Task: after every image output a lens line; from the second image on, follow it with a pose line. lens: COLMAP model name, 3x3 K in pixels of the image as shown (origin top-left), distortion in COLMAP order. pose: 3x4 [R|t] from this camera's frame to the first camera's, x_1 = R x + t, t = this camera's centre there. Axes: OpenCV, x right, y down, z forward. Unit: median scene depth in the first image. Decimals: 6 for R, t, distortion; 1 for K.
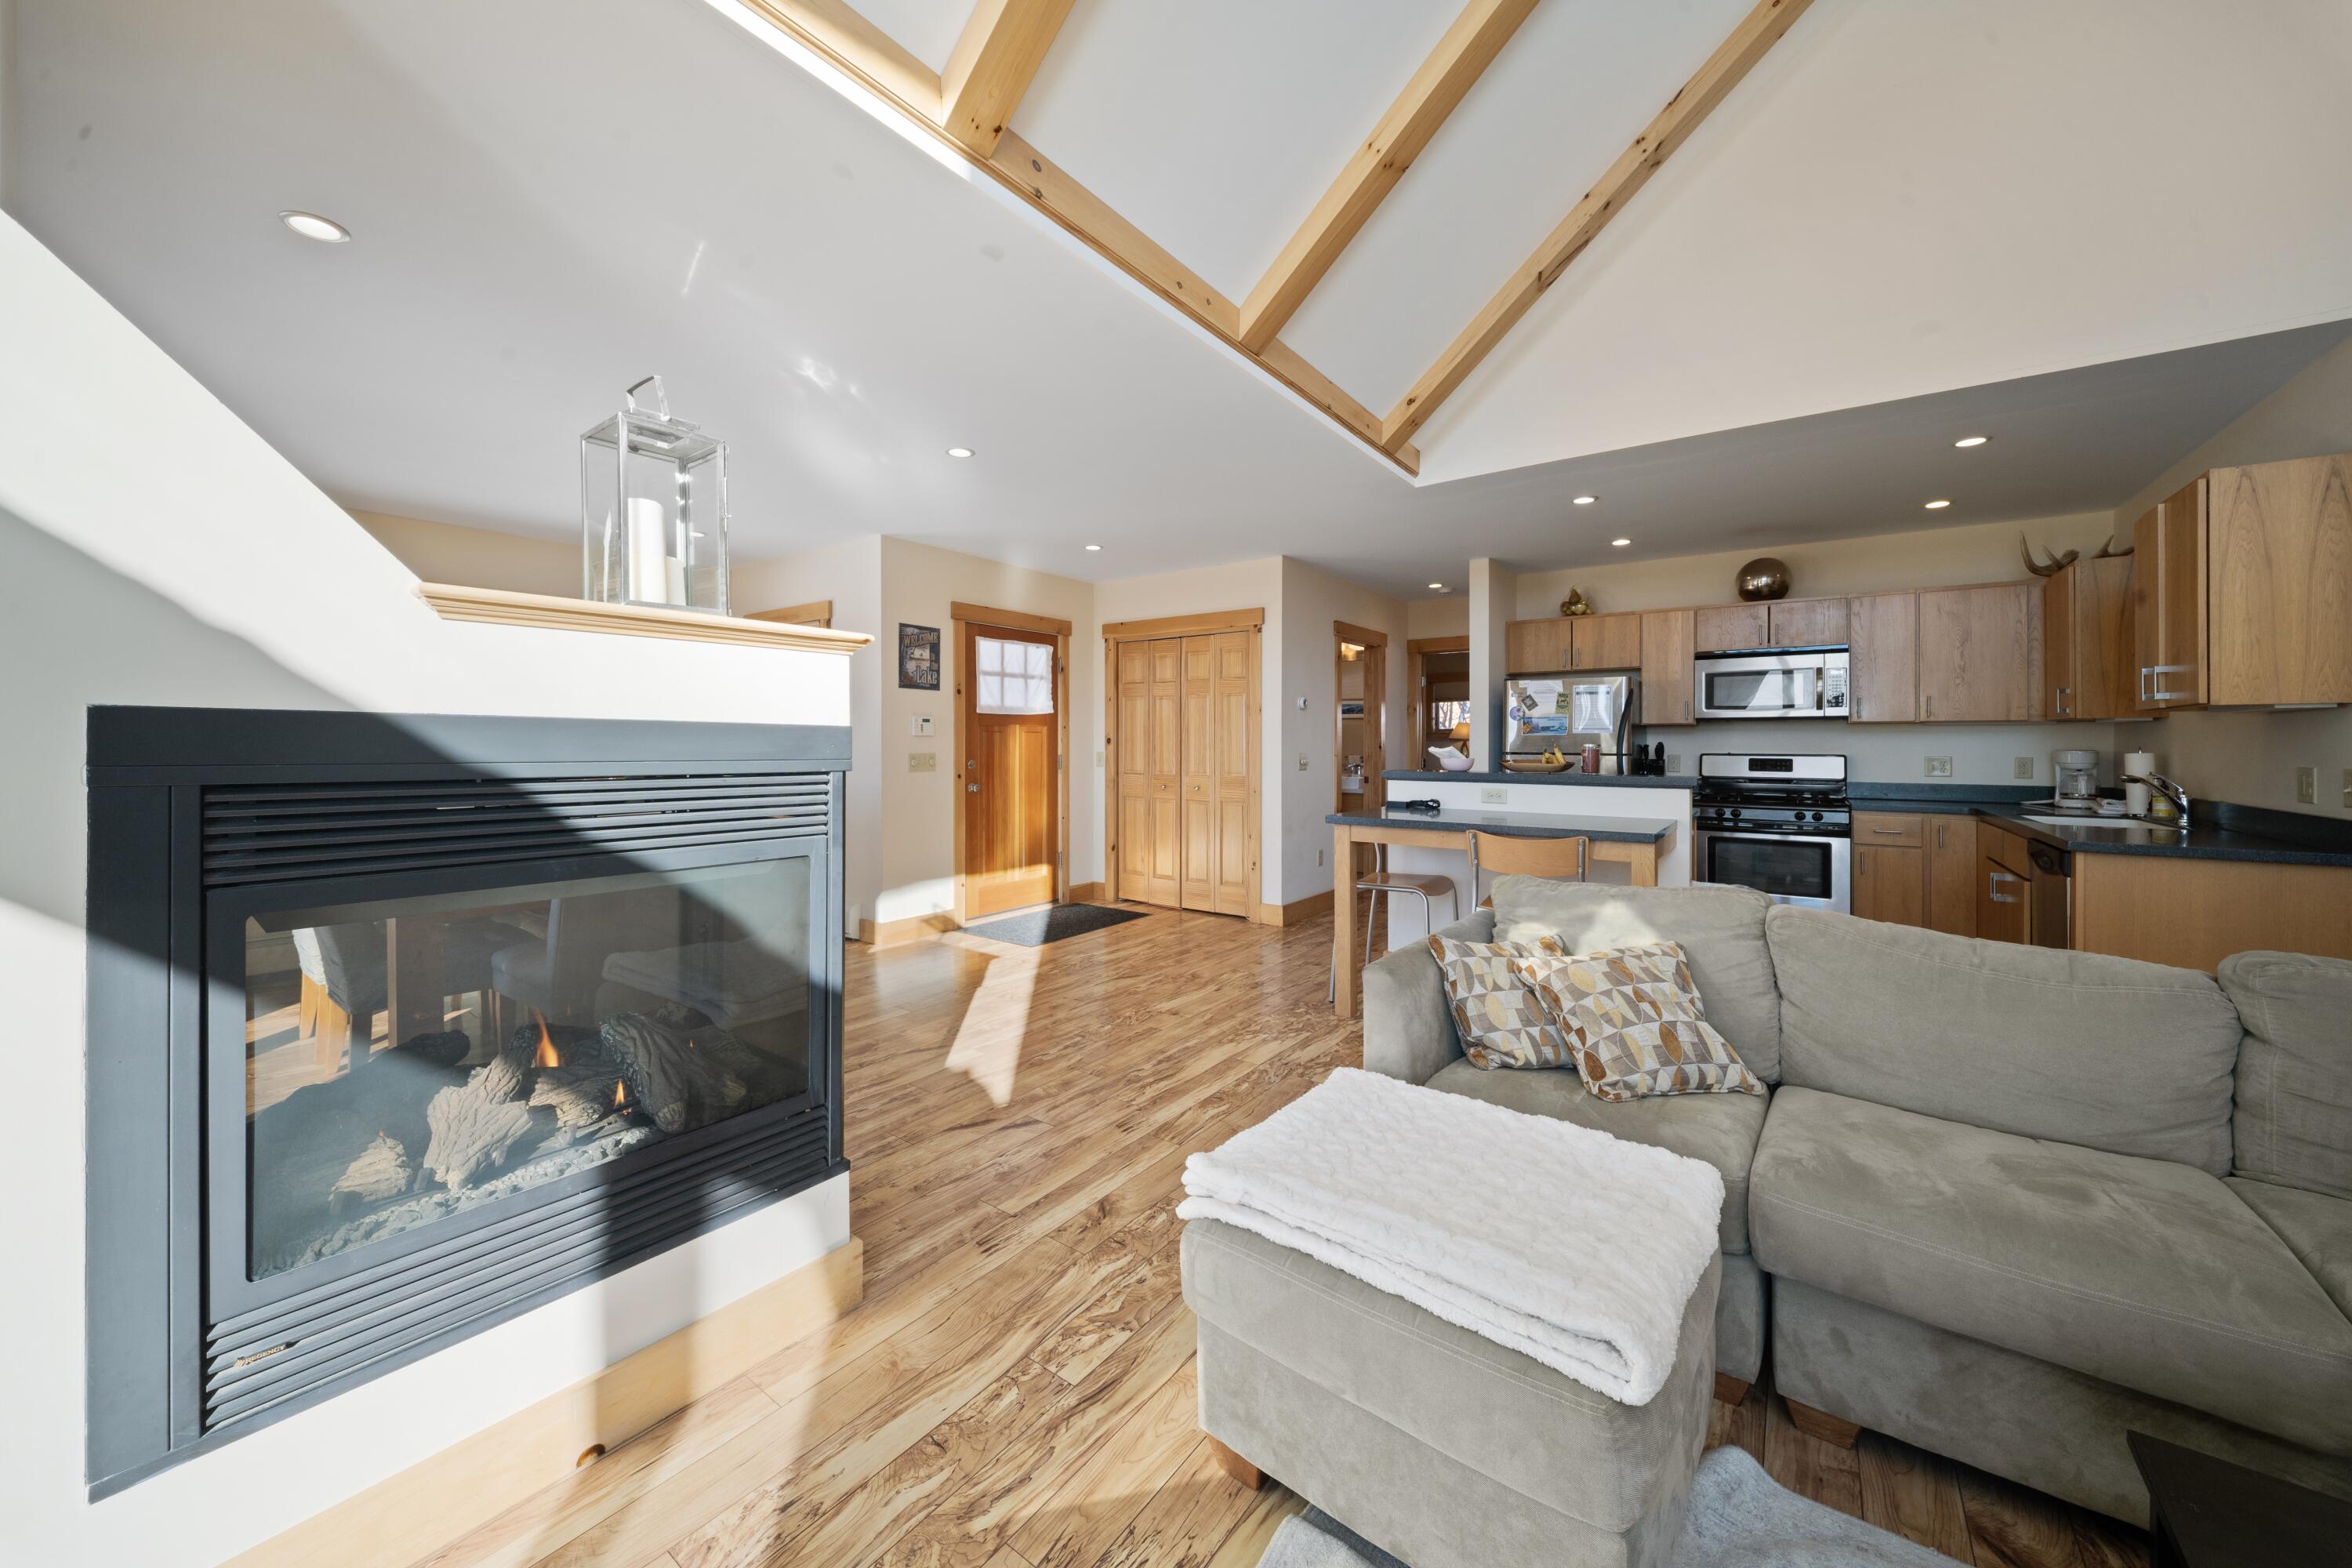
lens RADIAL K [[837.2, 0, 1169.0], [0, 837.2, 741.9], [0, 0, 1]] dist [-0.000140, -0.000040]
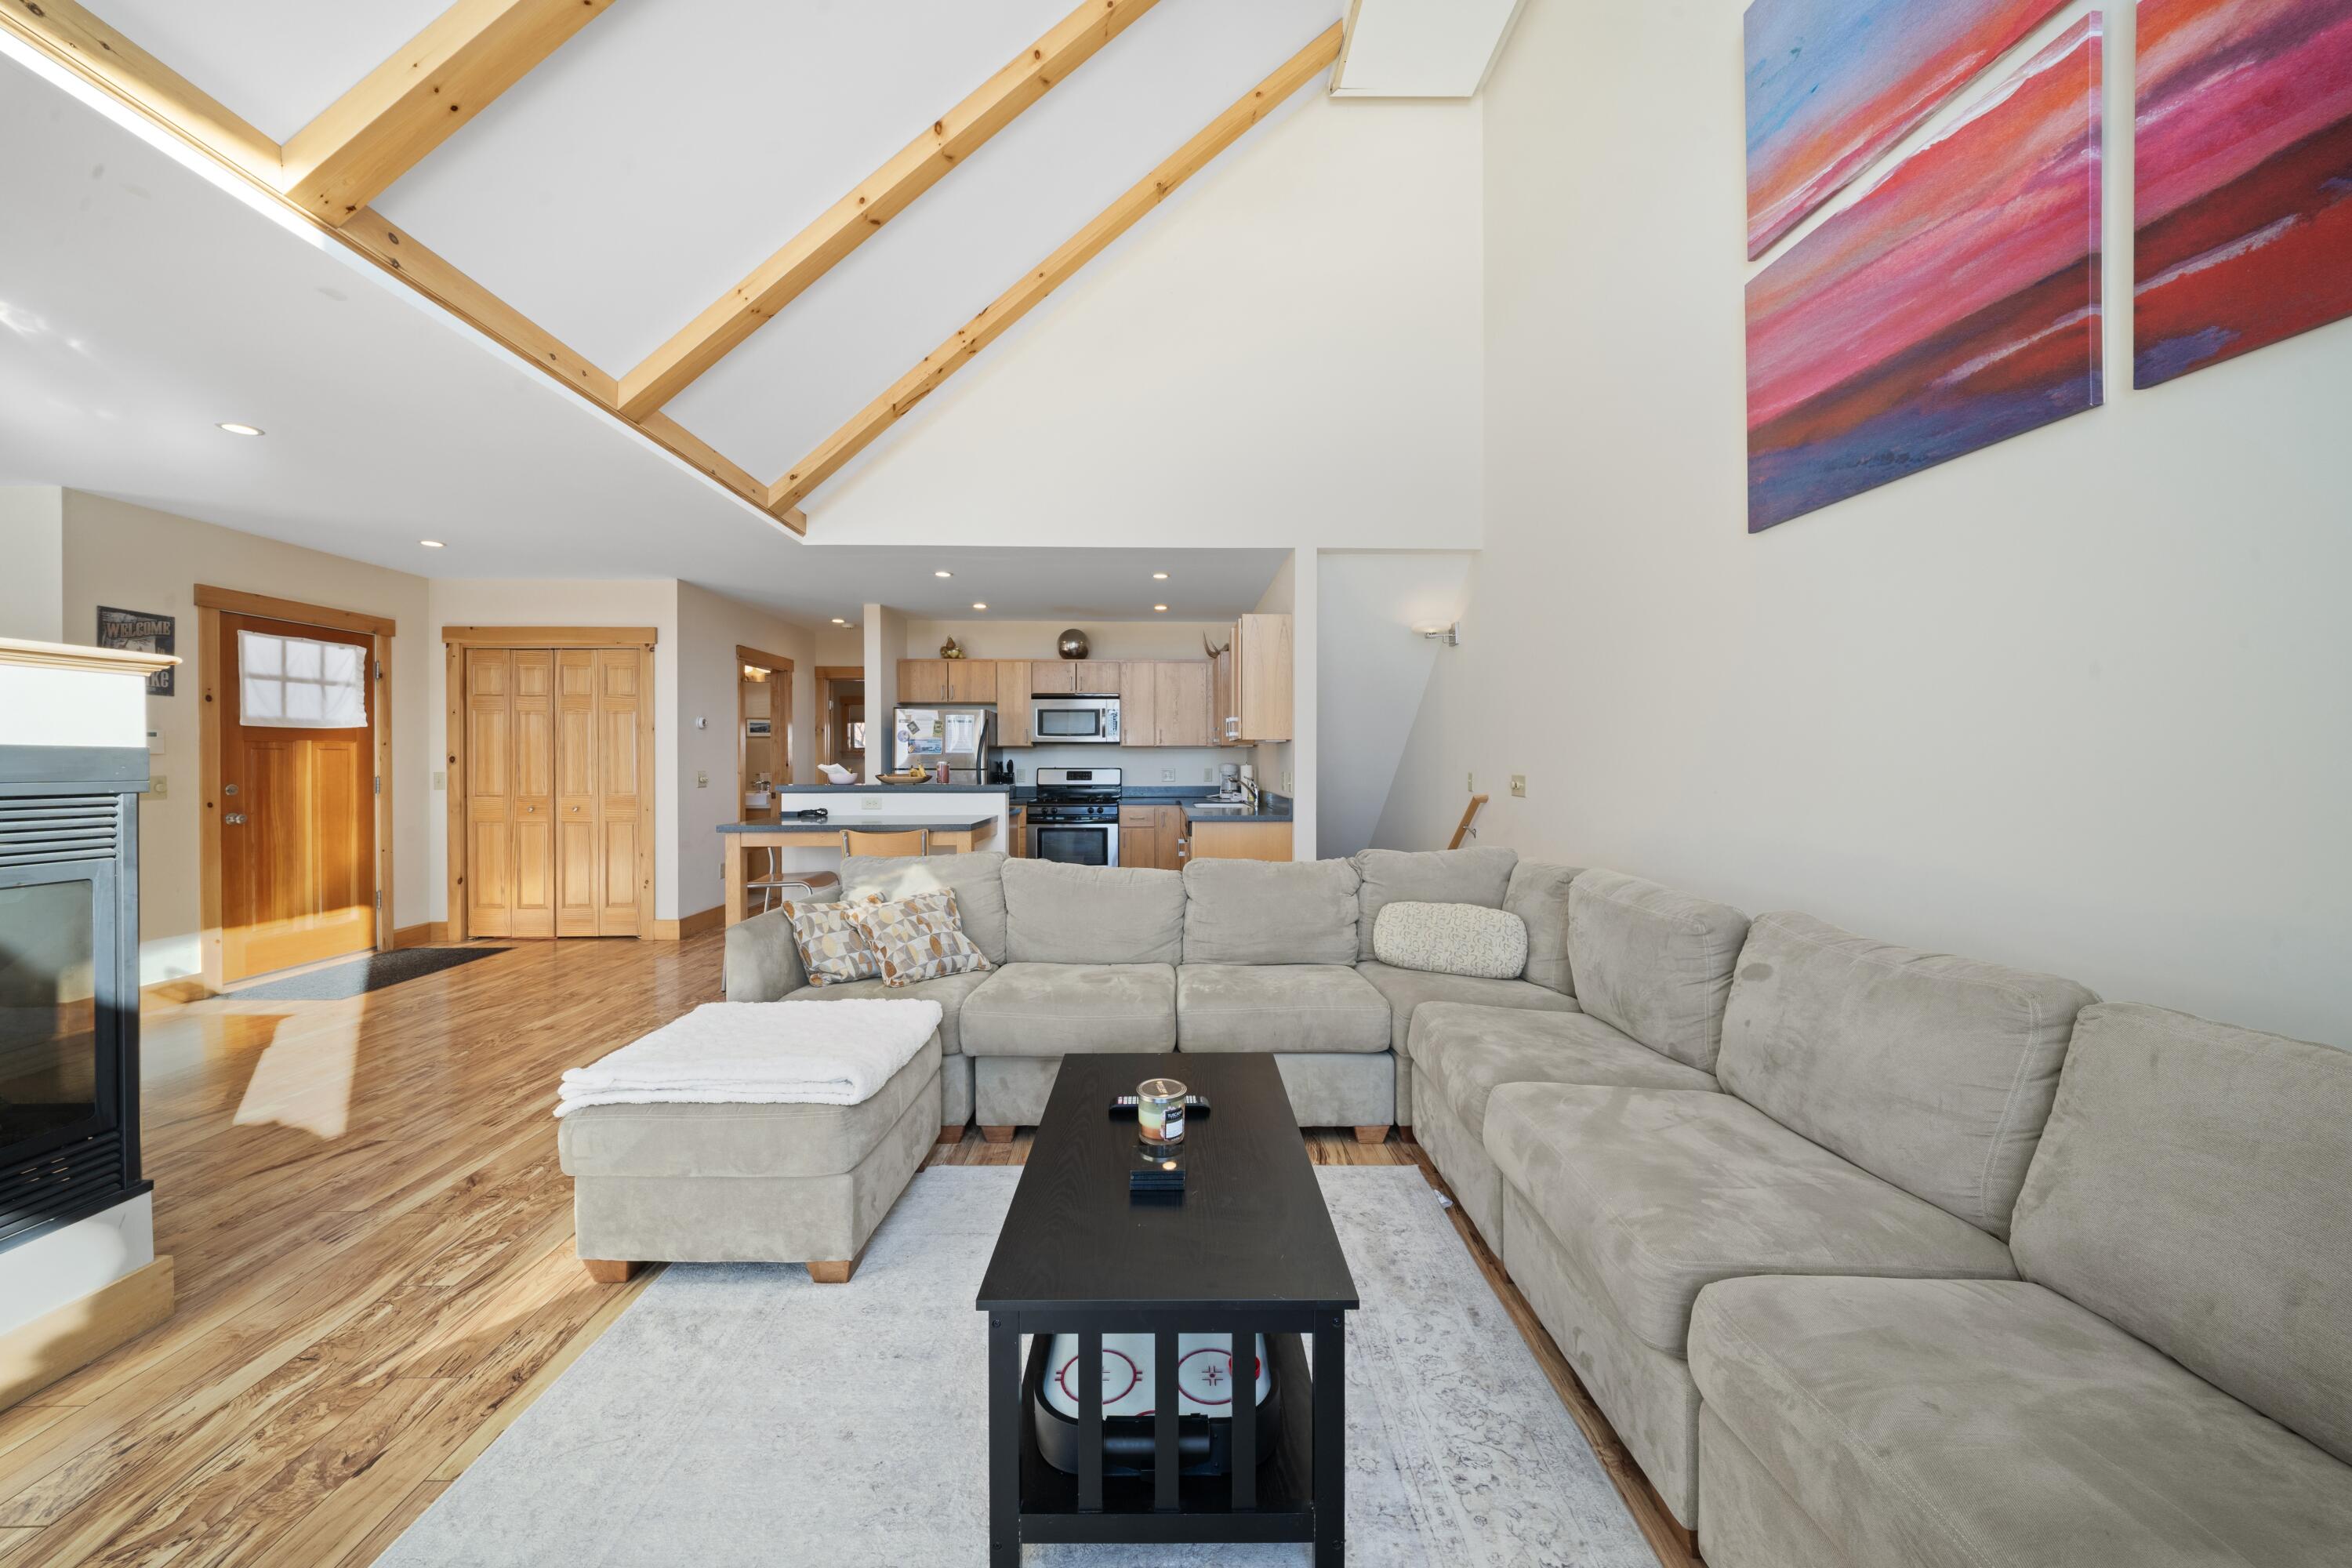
lens RADIAL K [[816.3, 0, 1175.5], [0, 816.3, 761.4], [0, 0, 1]] dist [-0.000116, -0.004779]
pose [[0.786283, -0.003656, 0.617856, -0.004372], [0.002130, 0.999993, 0.003206, -0.000739], [-0.617863, -0.001205, 0.786285, -0.215315]]
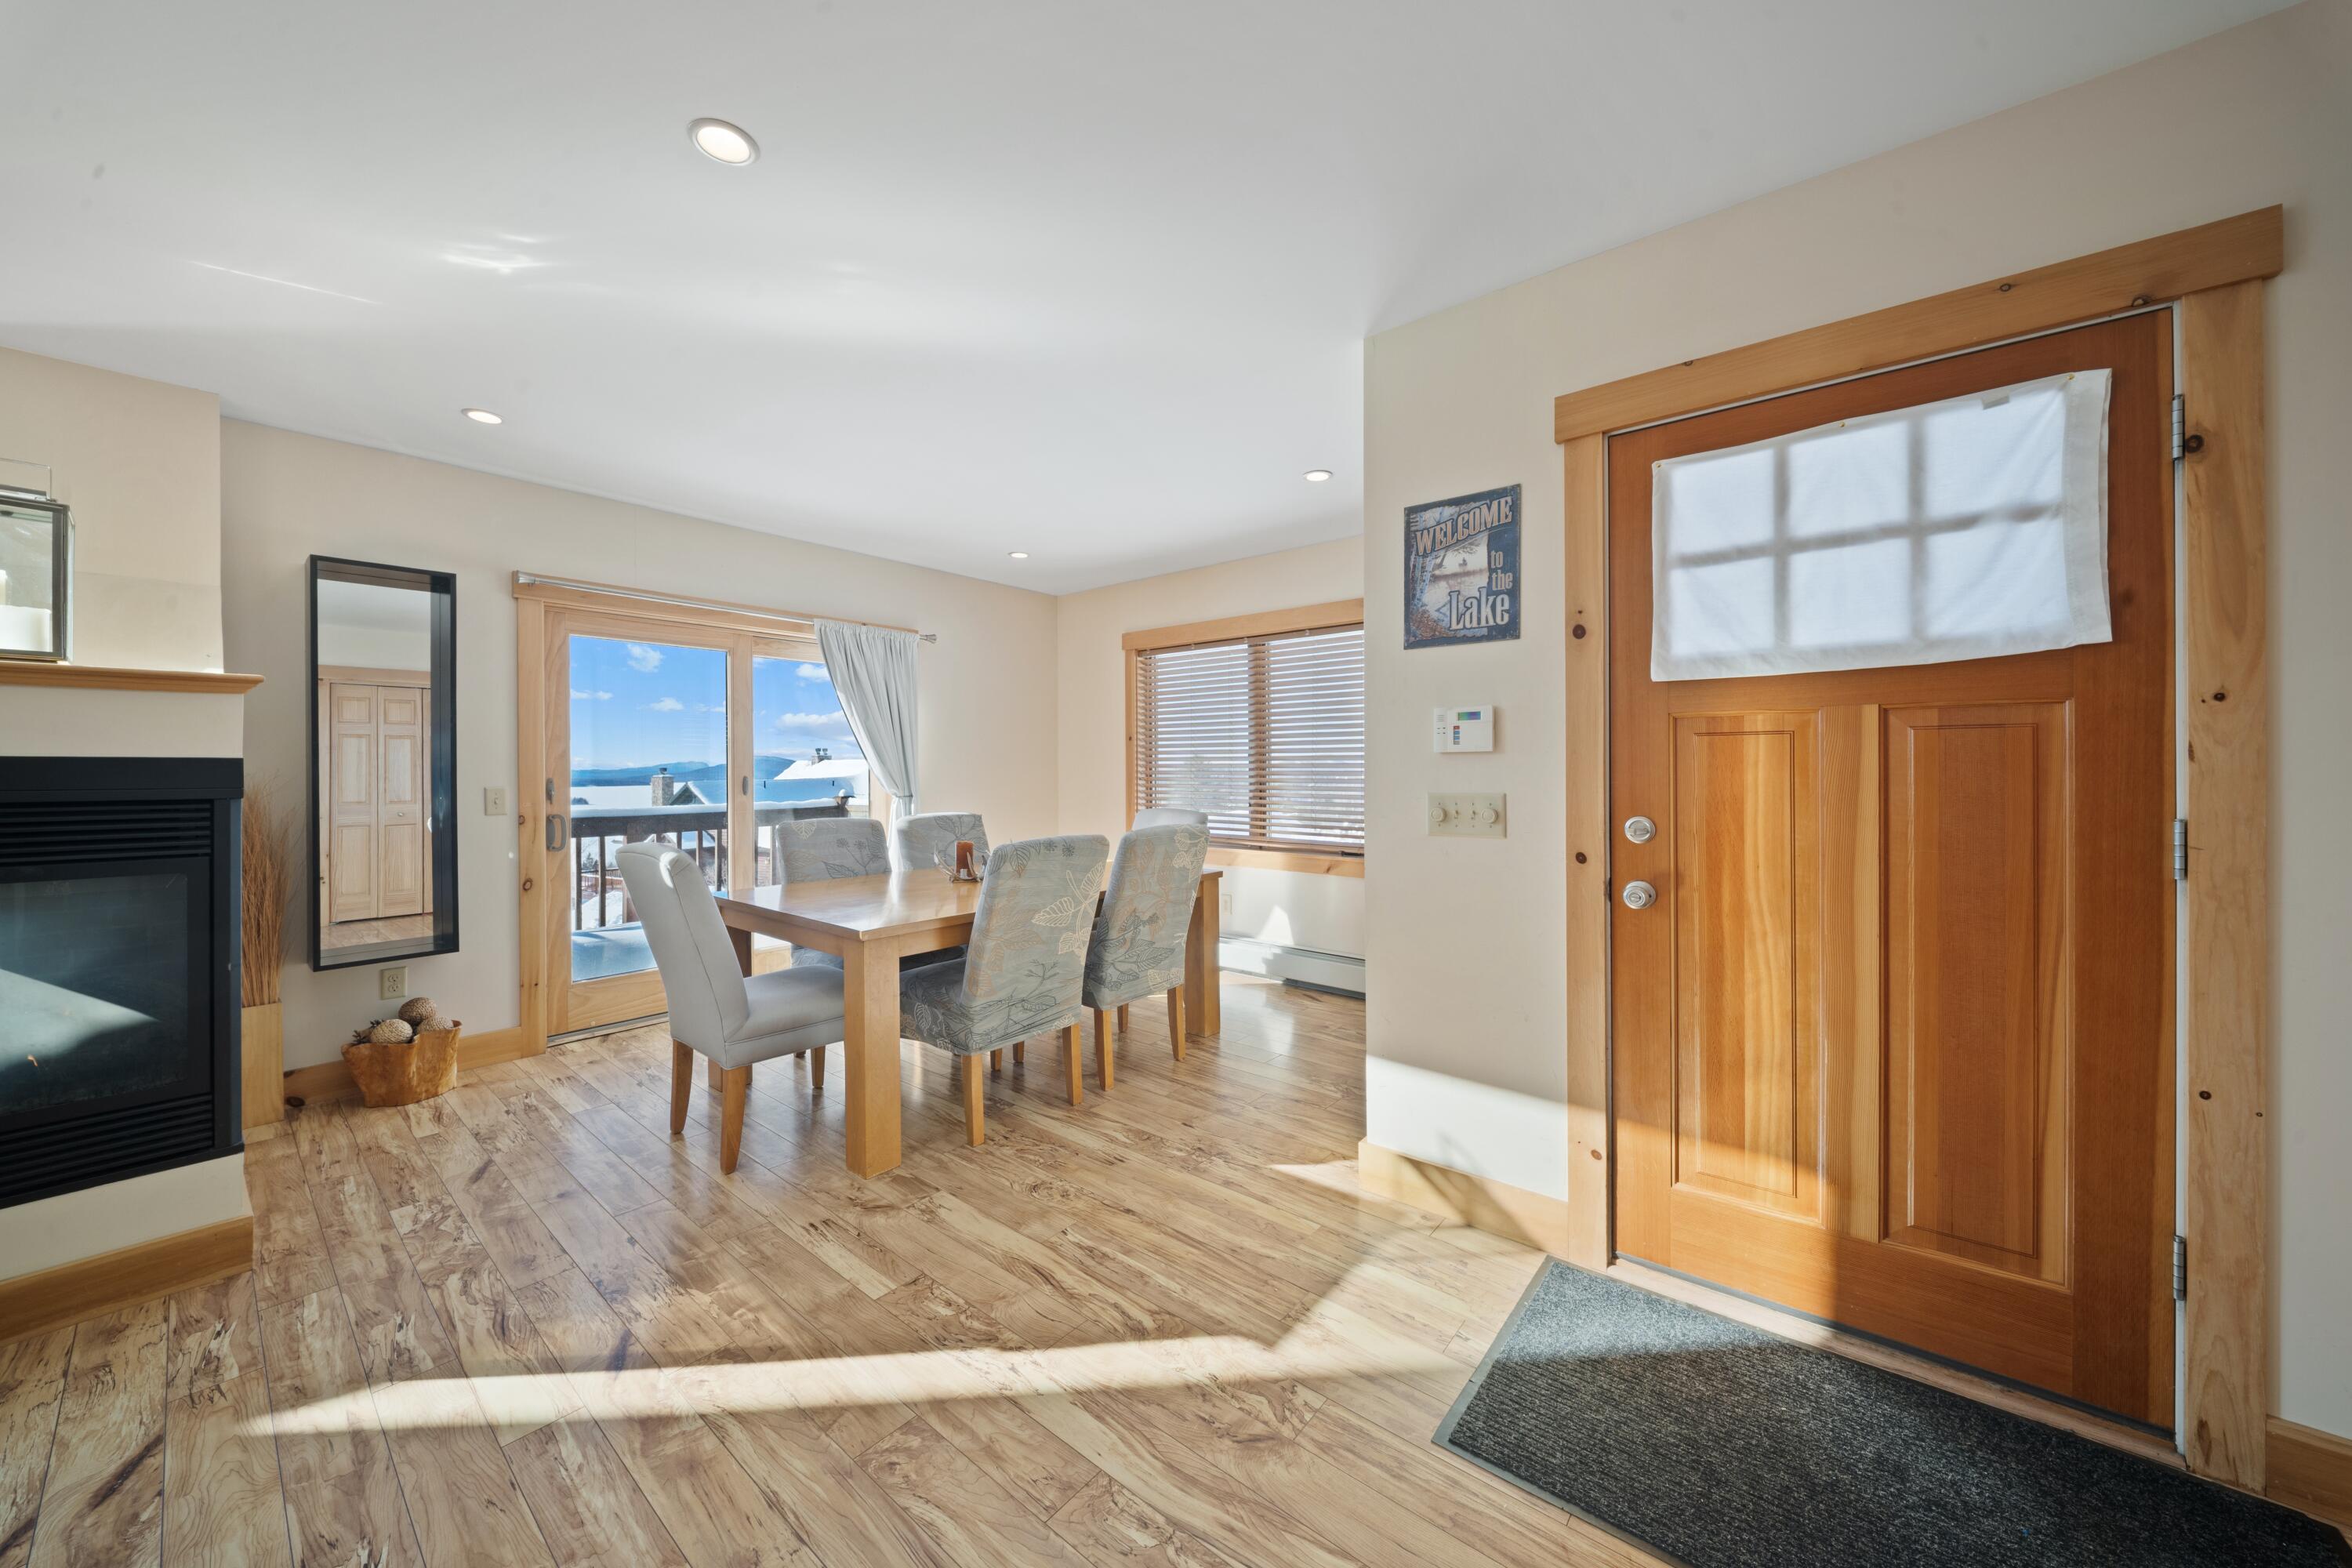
lens RADIAL K [[795.5, 0, 1175.5], [0, 795.5, 770.7], [0, 0, 1]] dist [-0.019357, -0.000001]
pose [[-0.047468, 0.001171, -0.998872, 0.140509], [0.008460, 0.999964, 0.000770, 0.000472], [0.998837, -0.008414, -0.047476, 1.061055]]
